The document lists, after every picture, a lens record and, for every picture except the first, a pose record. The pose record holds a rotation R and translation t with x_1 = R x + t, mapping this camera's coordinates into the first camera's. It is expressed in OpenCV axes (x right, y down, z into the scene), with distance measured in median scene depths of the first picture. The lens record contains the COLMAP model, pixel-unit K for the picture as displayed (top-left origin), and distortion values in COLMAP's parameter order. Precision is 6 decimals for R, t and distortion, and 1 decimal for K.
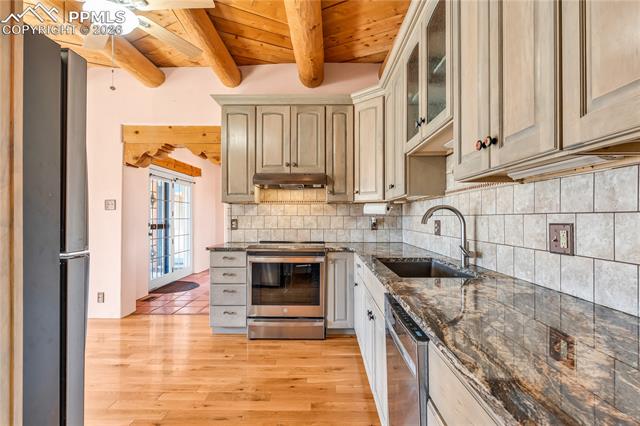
lens RADIAL K [[309.6, 0, 320.5], [0, 309.6, 214.6], [0, 0, 1]] dist [-0.001260, 0.000264]
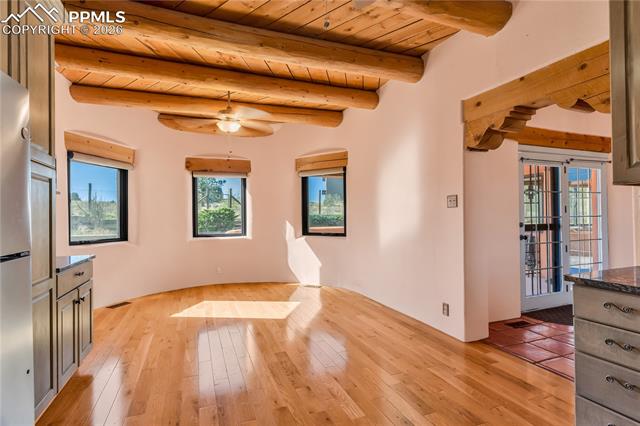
lens RADIAL K [[311.2, 0, 321.2], [0, 311.2, 213.2], [0, 0, 1]] dist [0.011678, 0.000474]
pose [[0.373562, -0.013823, -0.927502, -0.029880], [0.019096, 0.999792, -0.007210, 0.000240], [0.927409, -0.015018, 0.373748, 0.348963]]
